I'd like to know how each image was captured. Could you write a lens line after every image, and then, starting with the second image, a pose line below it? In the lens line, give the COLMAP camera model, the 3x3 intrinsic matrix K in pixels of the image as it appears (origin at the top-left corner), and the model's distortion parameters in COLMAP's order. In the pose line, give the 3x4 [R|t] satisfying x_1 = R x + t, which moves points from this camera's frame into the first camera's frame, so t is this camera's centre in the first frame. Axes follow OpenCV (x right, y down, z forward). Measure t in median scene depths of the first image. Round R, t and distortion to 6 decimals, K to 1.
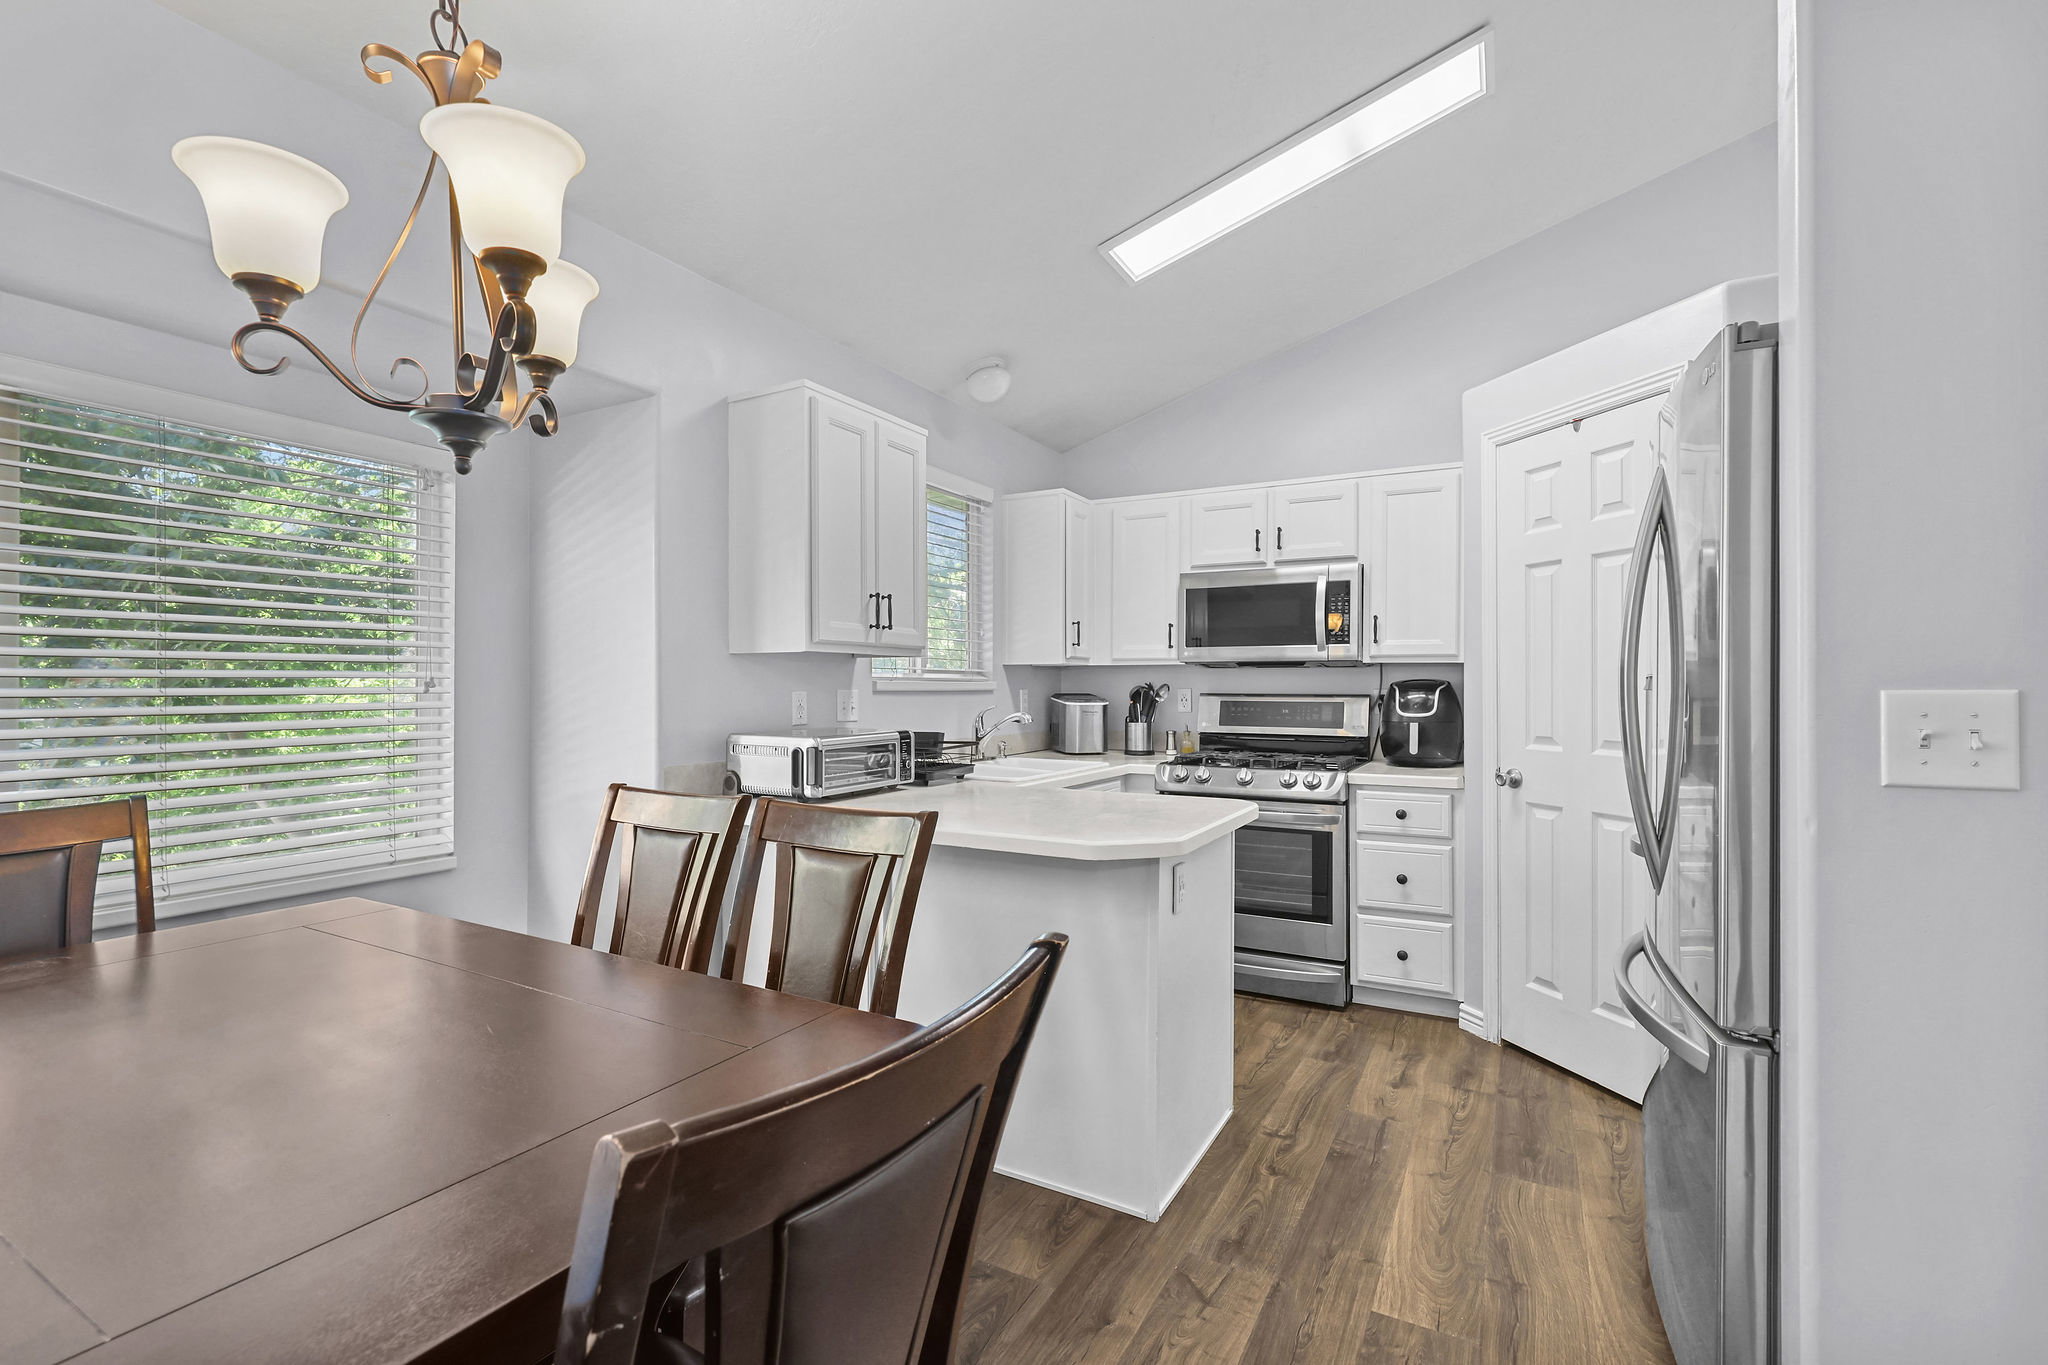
lens RADIAL K [[914.0, 0, 1015.1], [0, 914.0, 689.3], [0, 0, 1]] dist [-0.000679, 0.001682]
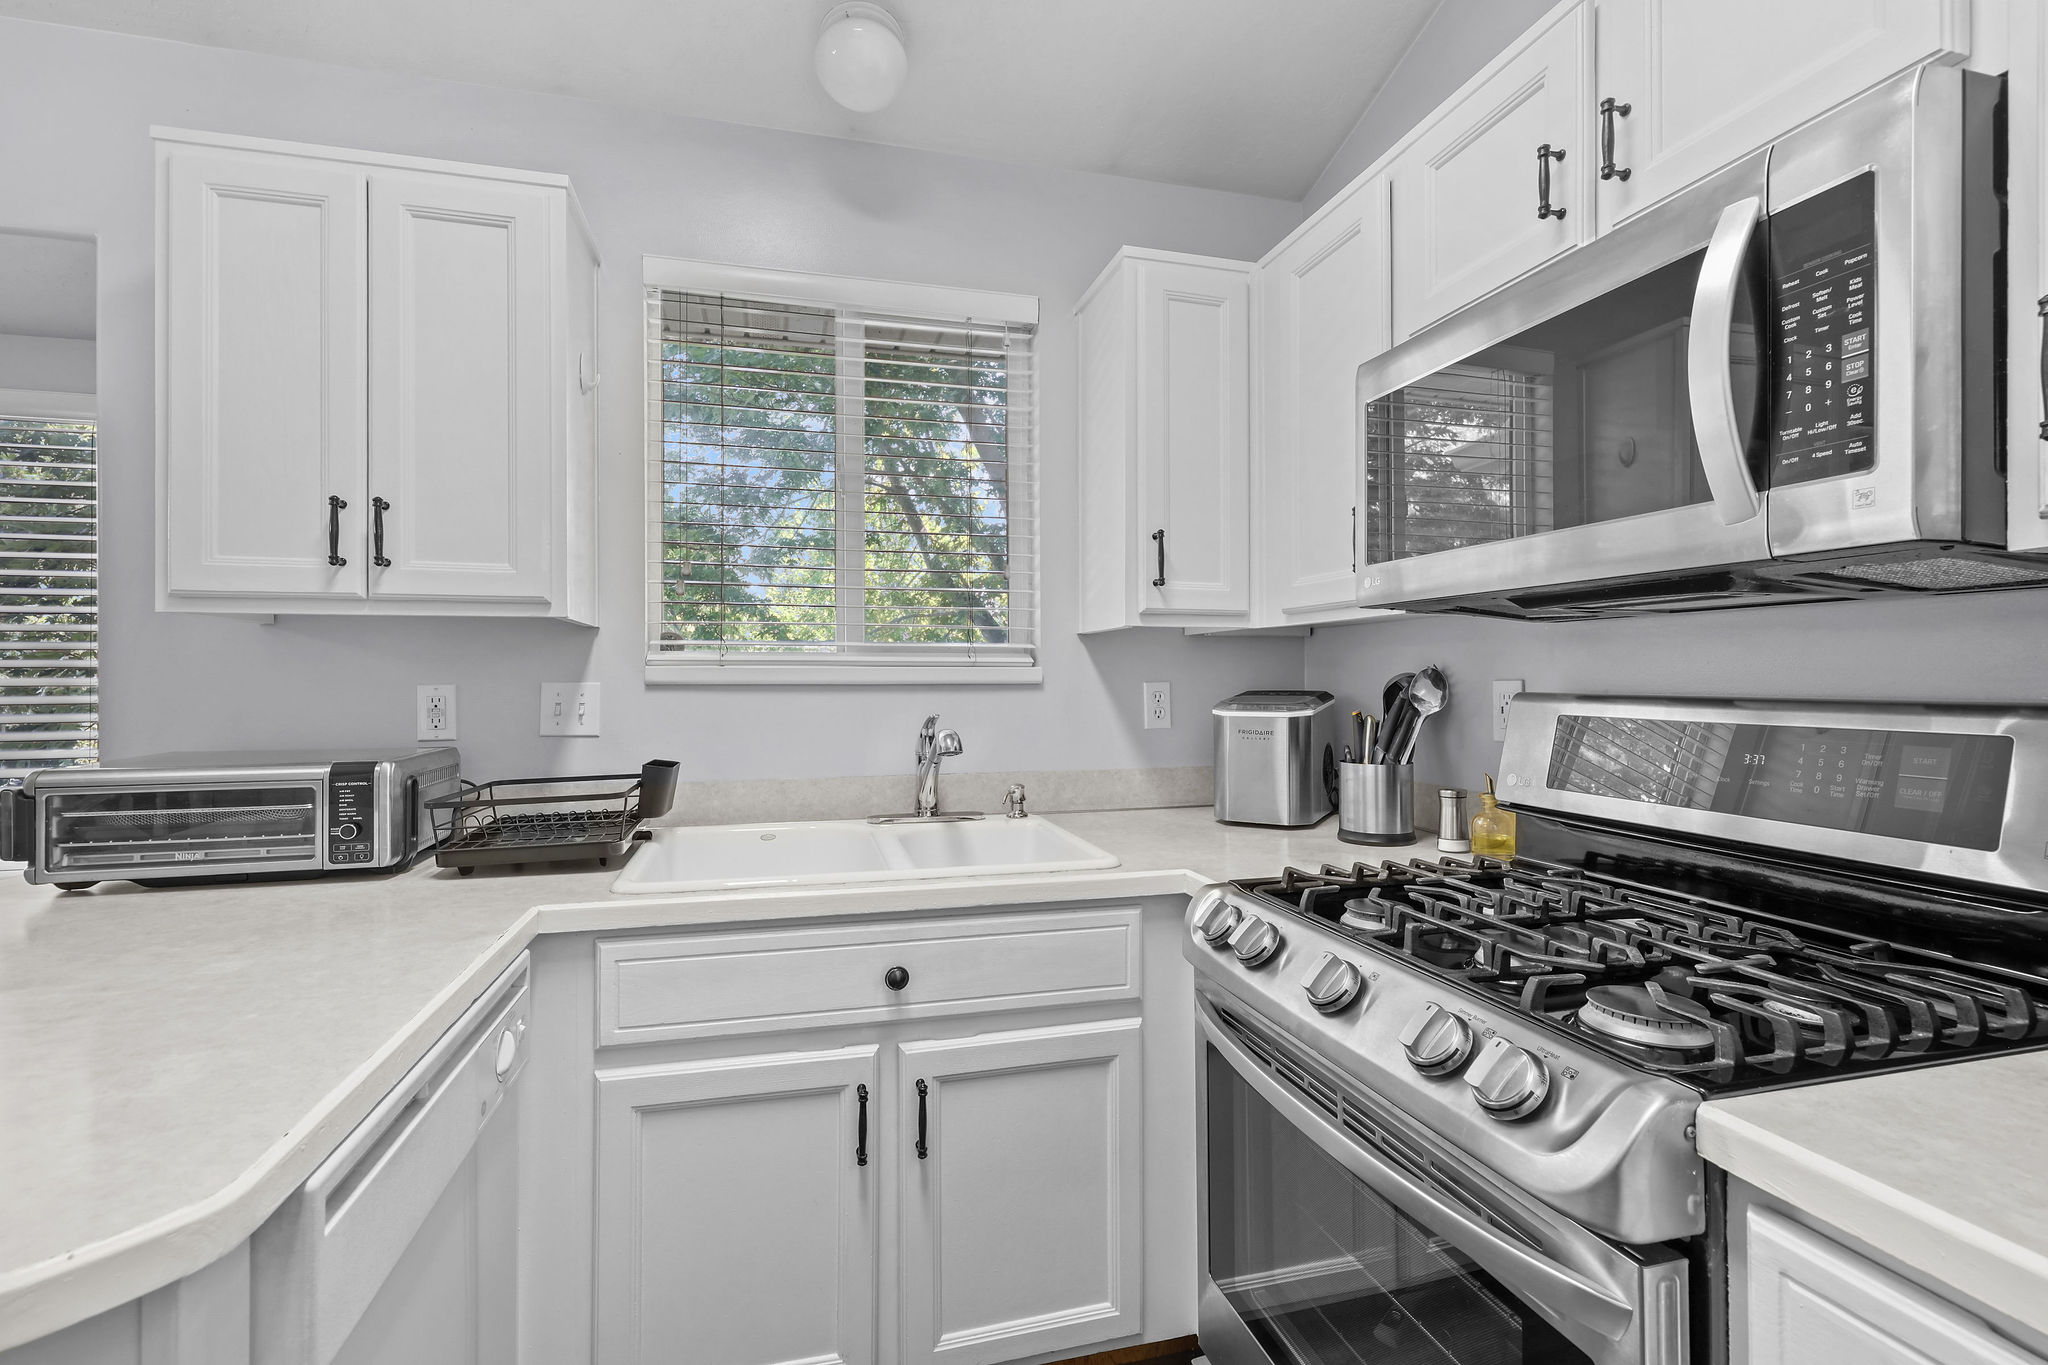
lens RADIAL K [[914.0, 0, 1013.0], [0, 914.0, 673.5], [0, 0, 1]] dist [-0.000679, 0.001682]
pose [[0.688979, -0.005772, -0.724759, 0.460617], [-0.000745, 0.999962, -0.008672, -0.000039], [0.724781, 0.006515, 0.688948, 0.854106]]
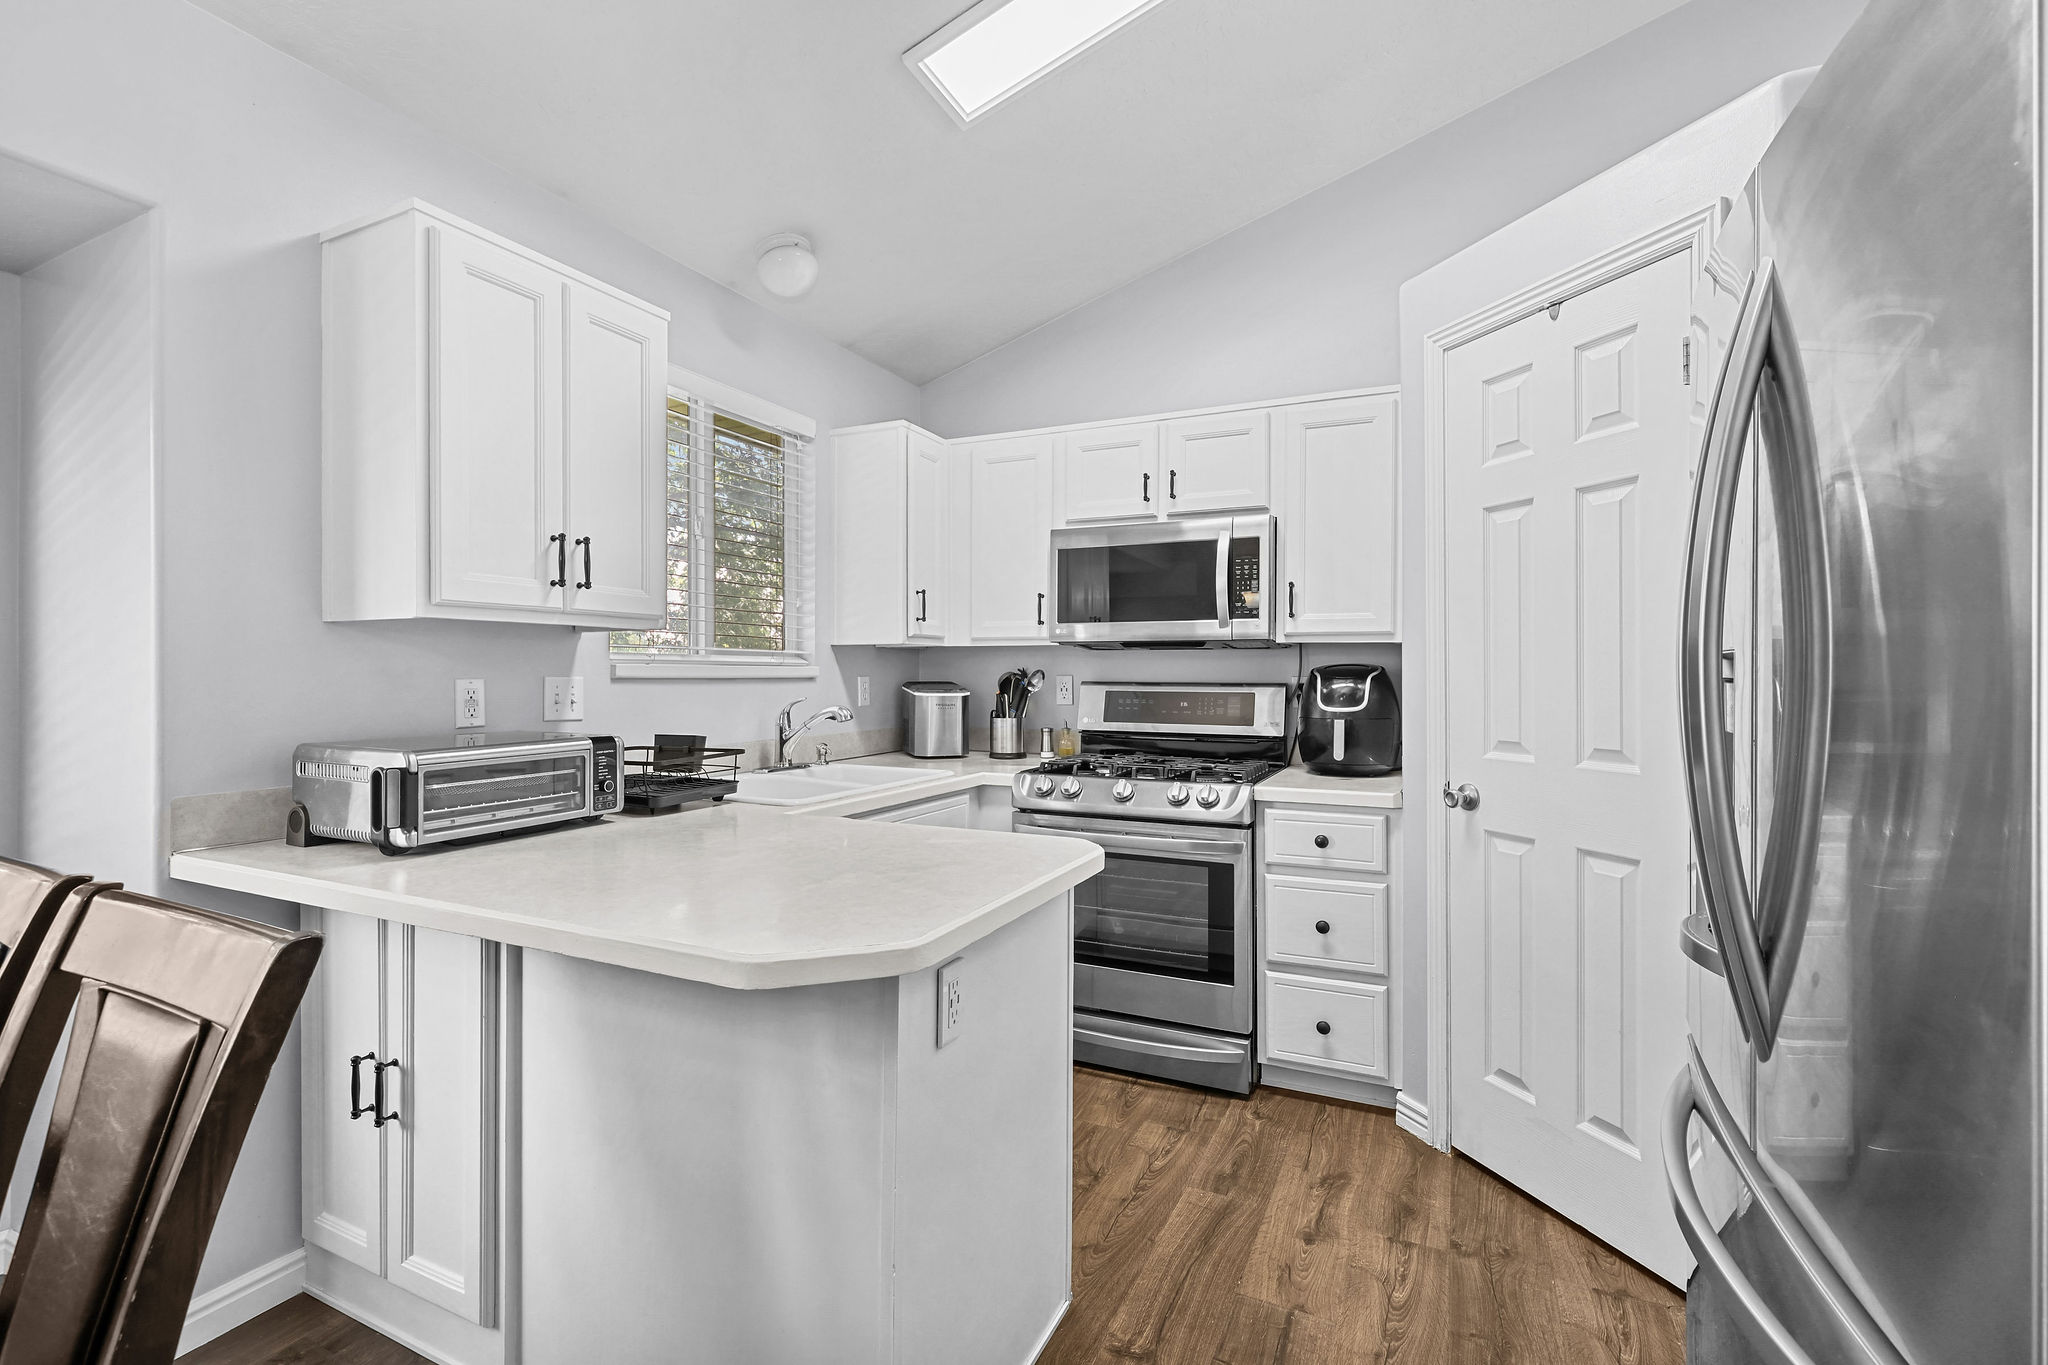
lens RADIAL K [[914.0, 0, 1014.1], [0, 914.0, 672.1], [0, 0, 1]] dist [-0.000679, 0.001682]
pose [[0.998257, 0.001373, 0.059005, 0.134270], [-0.001080, 0.999987, -0.004994, 0.000303], [-0.059011, 0.004922, 0.998245, 0.280971]]
